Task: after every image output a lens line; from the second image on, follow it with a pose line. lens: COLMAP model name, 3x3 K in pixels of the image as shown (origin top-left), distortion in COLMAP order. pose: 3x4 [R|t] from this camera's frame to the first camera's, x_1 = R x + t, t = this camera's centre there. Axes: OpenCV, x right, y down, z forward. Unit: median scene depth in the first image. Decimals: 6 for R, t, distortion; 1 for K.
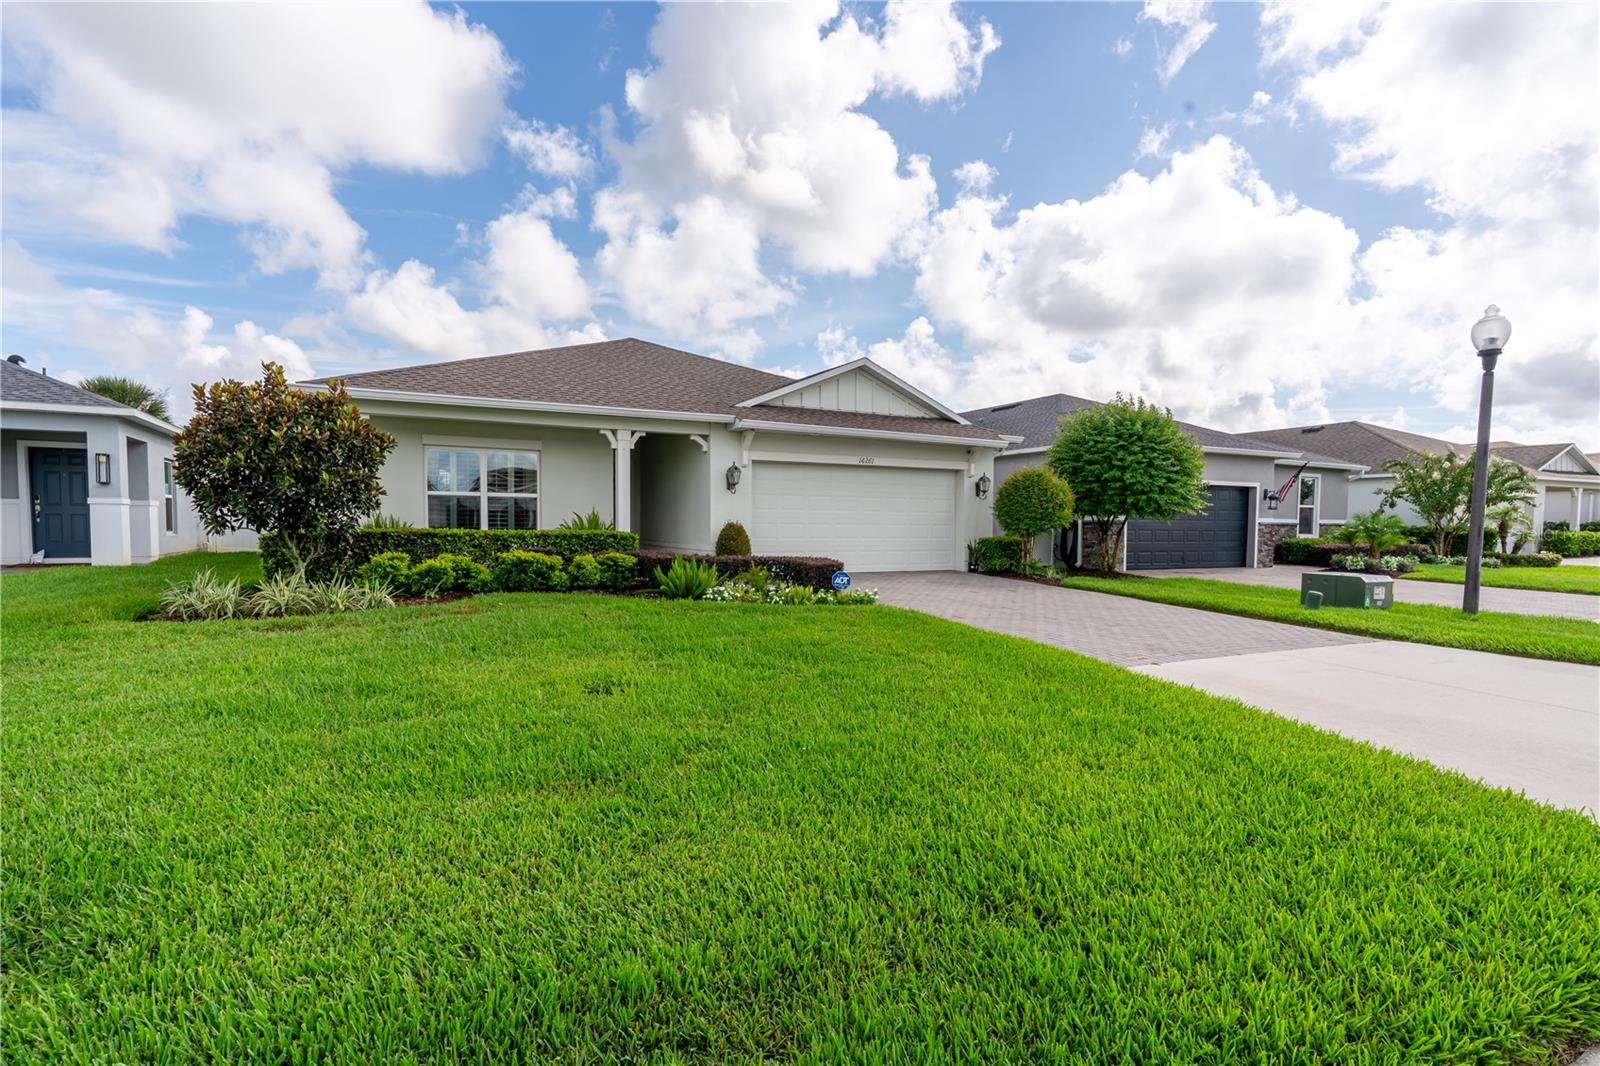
lens RADIAL K [[739.6, 0, 773.8], [0, 739.6, 533.1], [0, 0, 1]] dist [-0.001876, 0.000909]
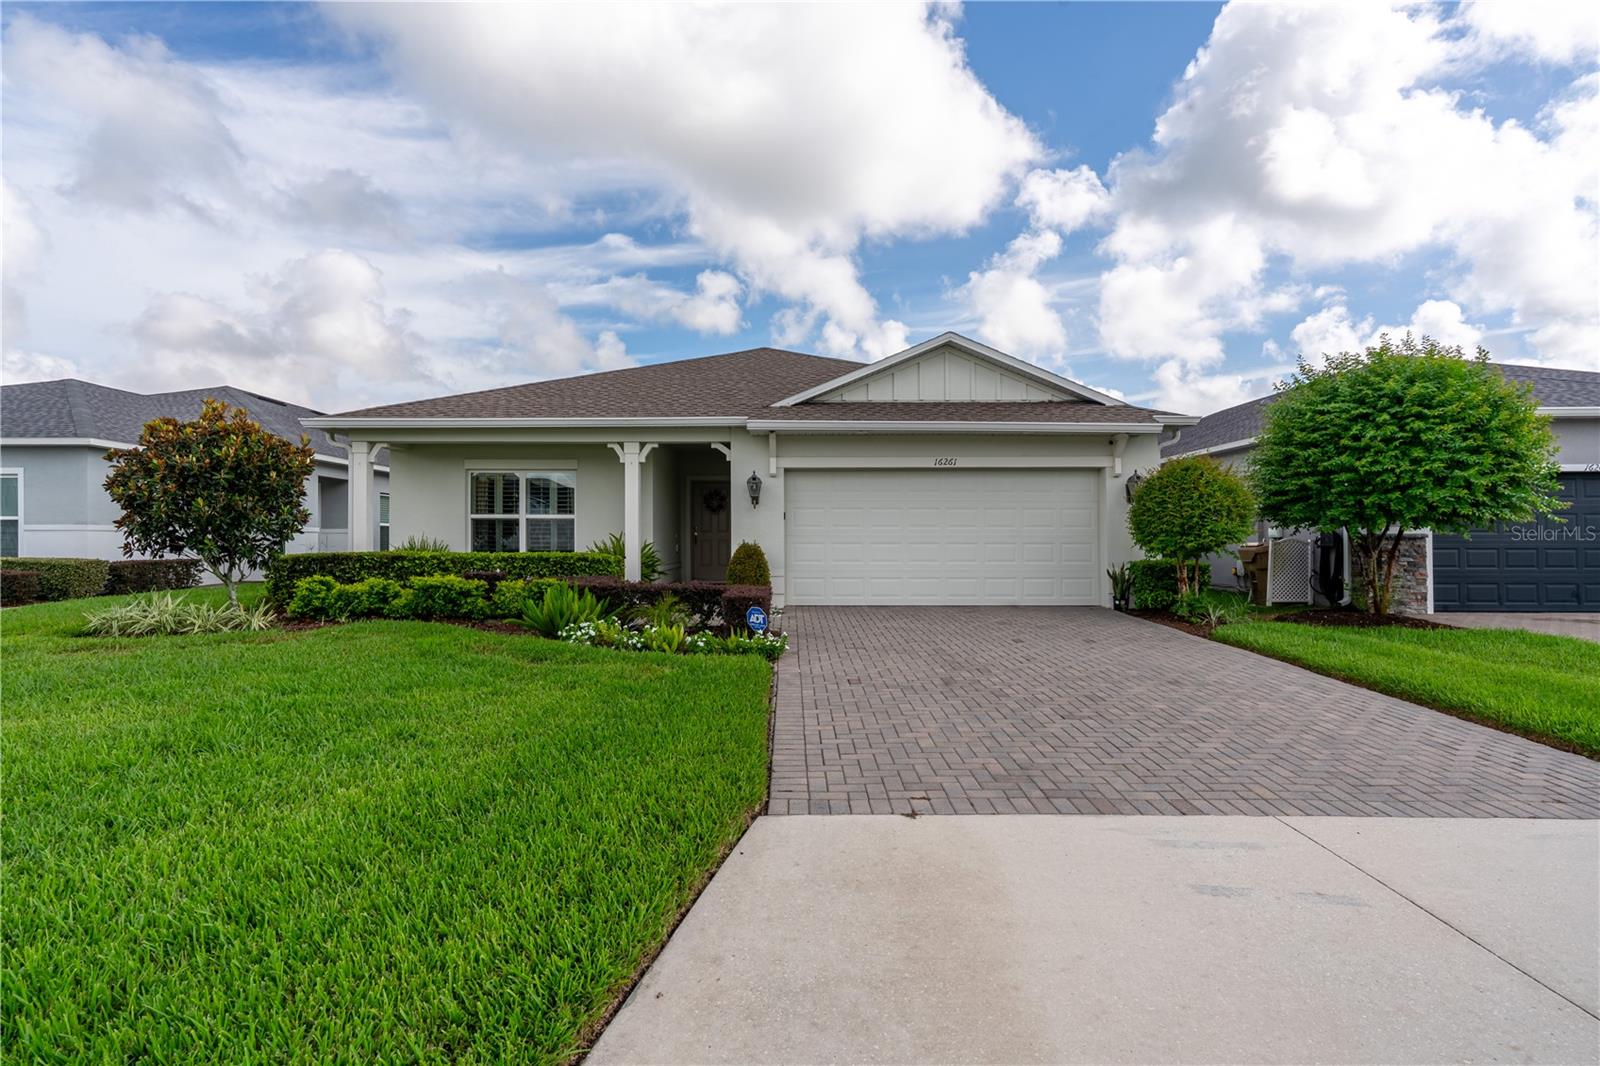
lens RADIAL K [[739.6, 0, 799.0], [0, 739.6, 518.4], [0, 0, 1]] dist [-0.001876, 0.000909]
pose [[0.901781, -0.024385, -0.431506, 0.317268], [0.002330, 0.998667, -0.051565, 0.001143], [0.432188, 0.045495, 0.900635, 0.234886]]
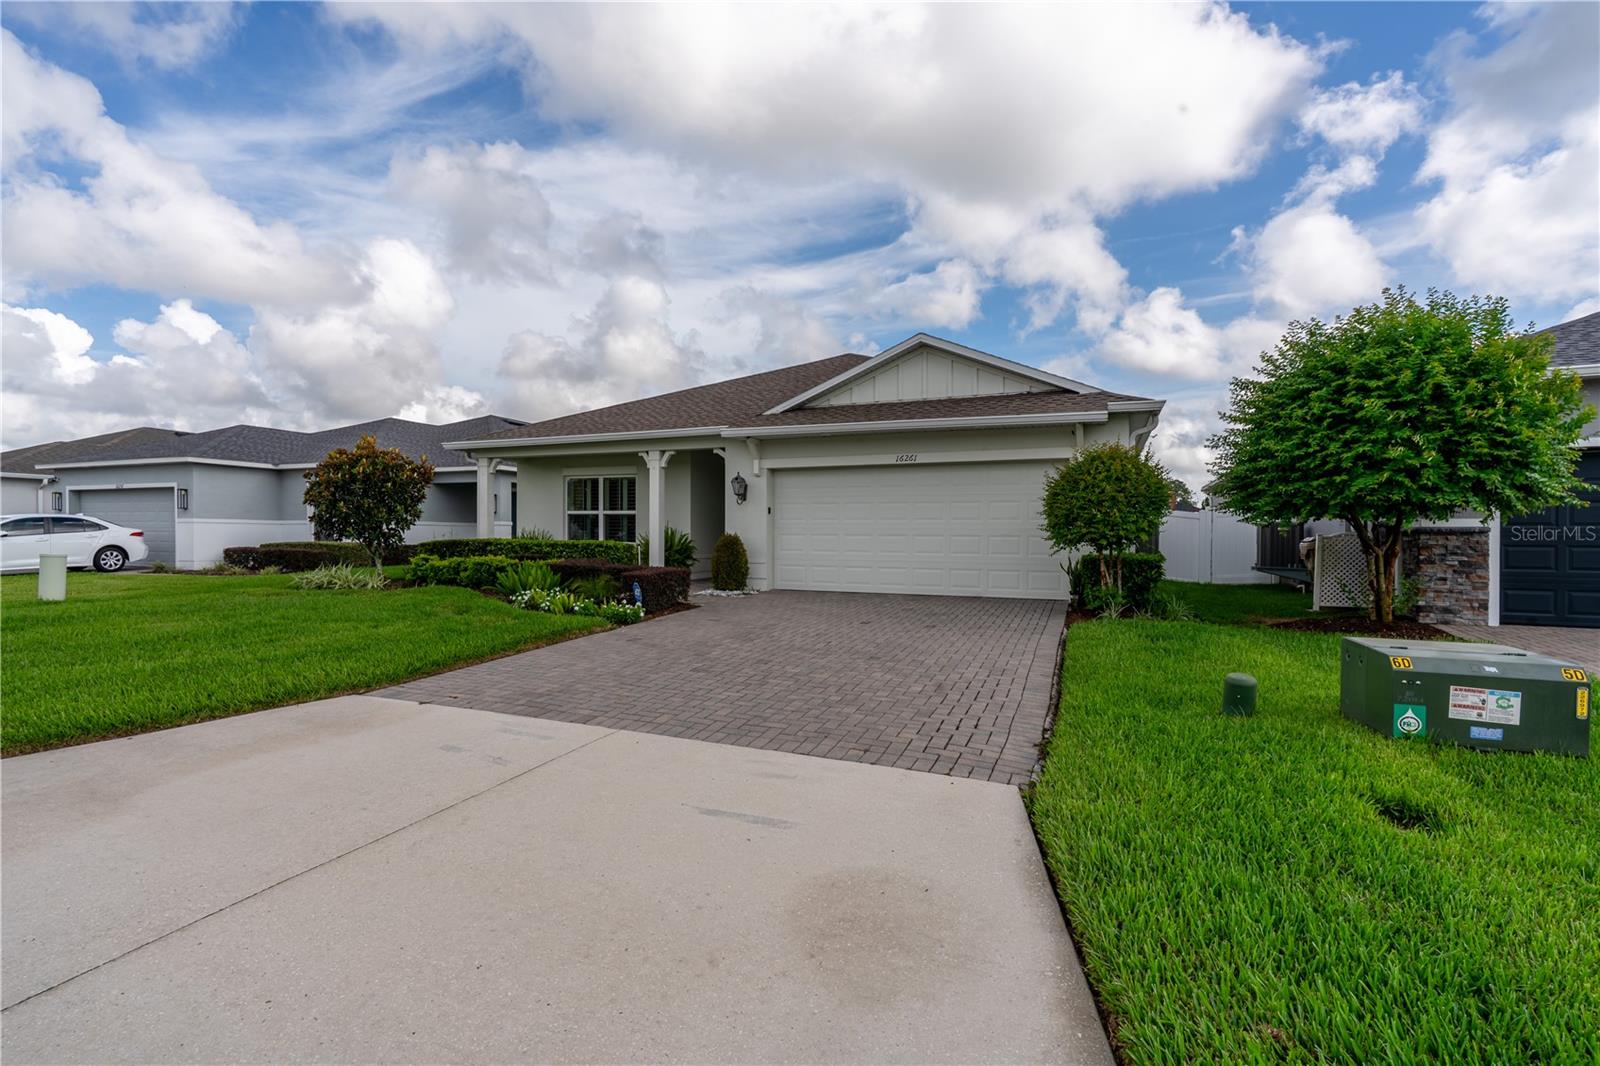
lens RADIAL K [[739.6, 0, 795.7], [0, 739.6, 544.7], [0, 0, 1]] dist [-0.001876, 0.000909]
pose [[0.670248, 0.003385, -0.742129, 0.645823], [-0.011968, 0.999909, -0.006249, 0.004559], [0.742040, 0.013070, 0.670228, 0.357936]]
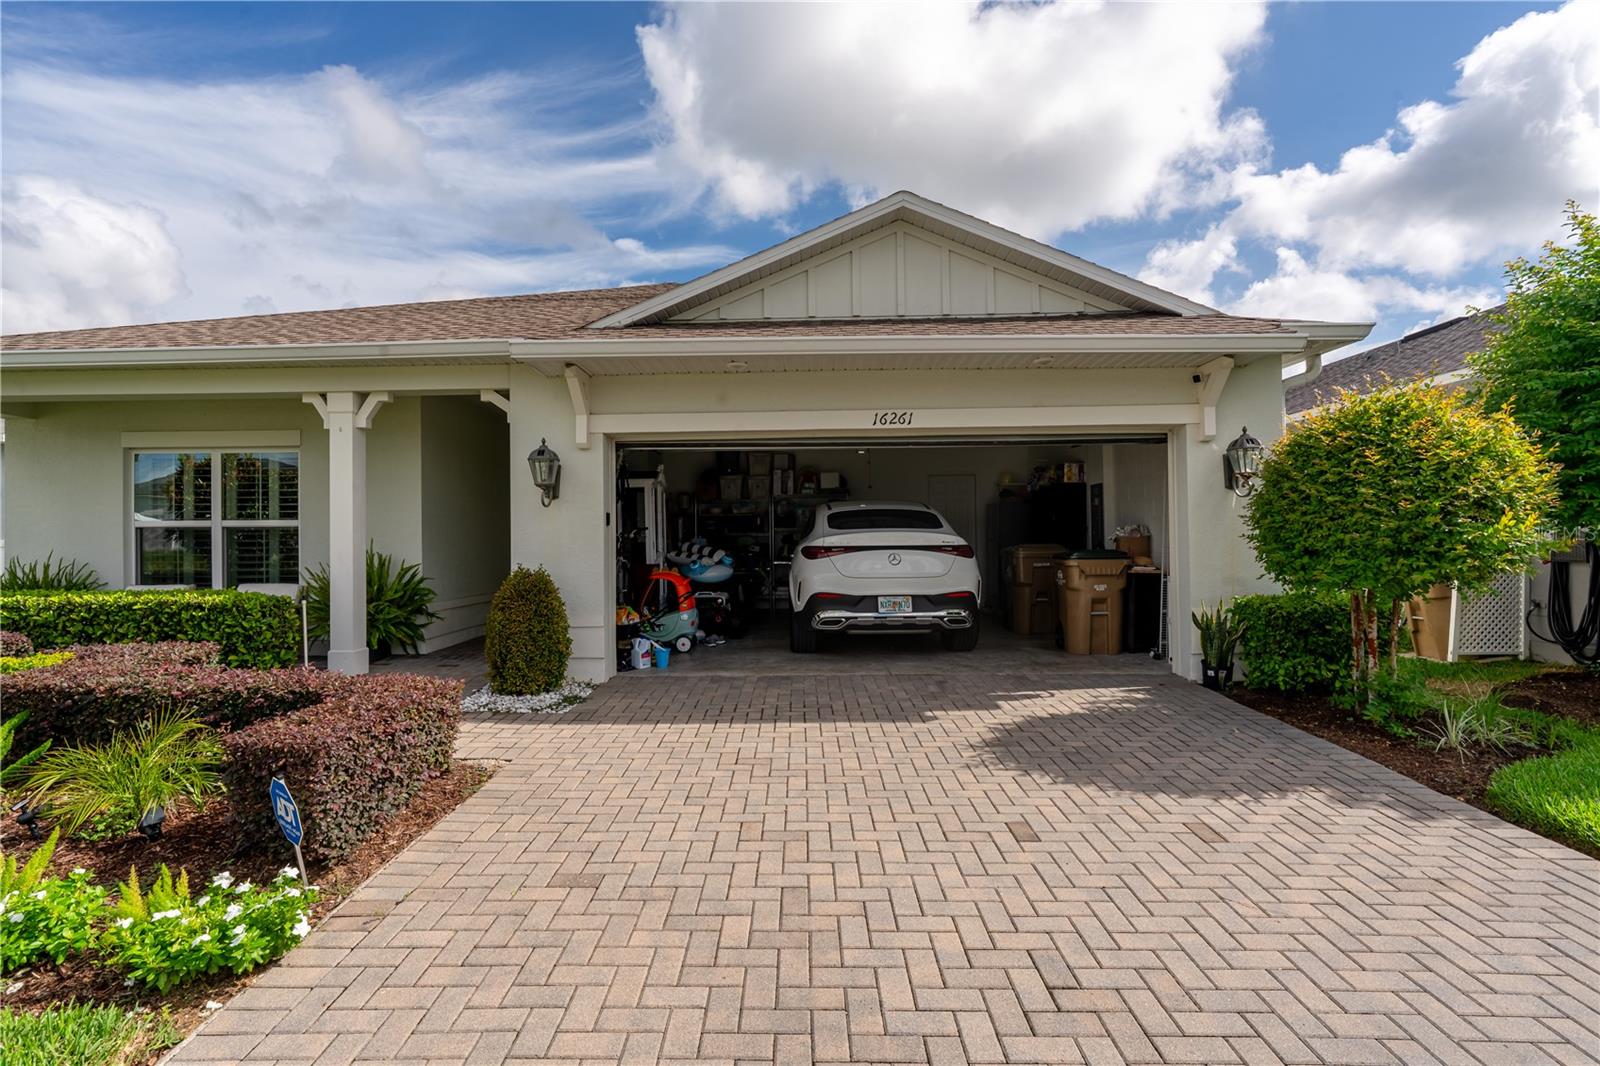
lens RADIAL K [[739.6, 0, 783.4], [0, 739.6, 535.0], [0, 0, 1]] dist [-0.001876, 0.000909]
pose [[0.887734, -0.022728, -0.459795, 0.262797], [0.010708, 0.999530, -0.028734, -0.018250], [0.460232, 0.020584, 0.887560, 0.584693]]
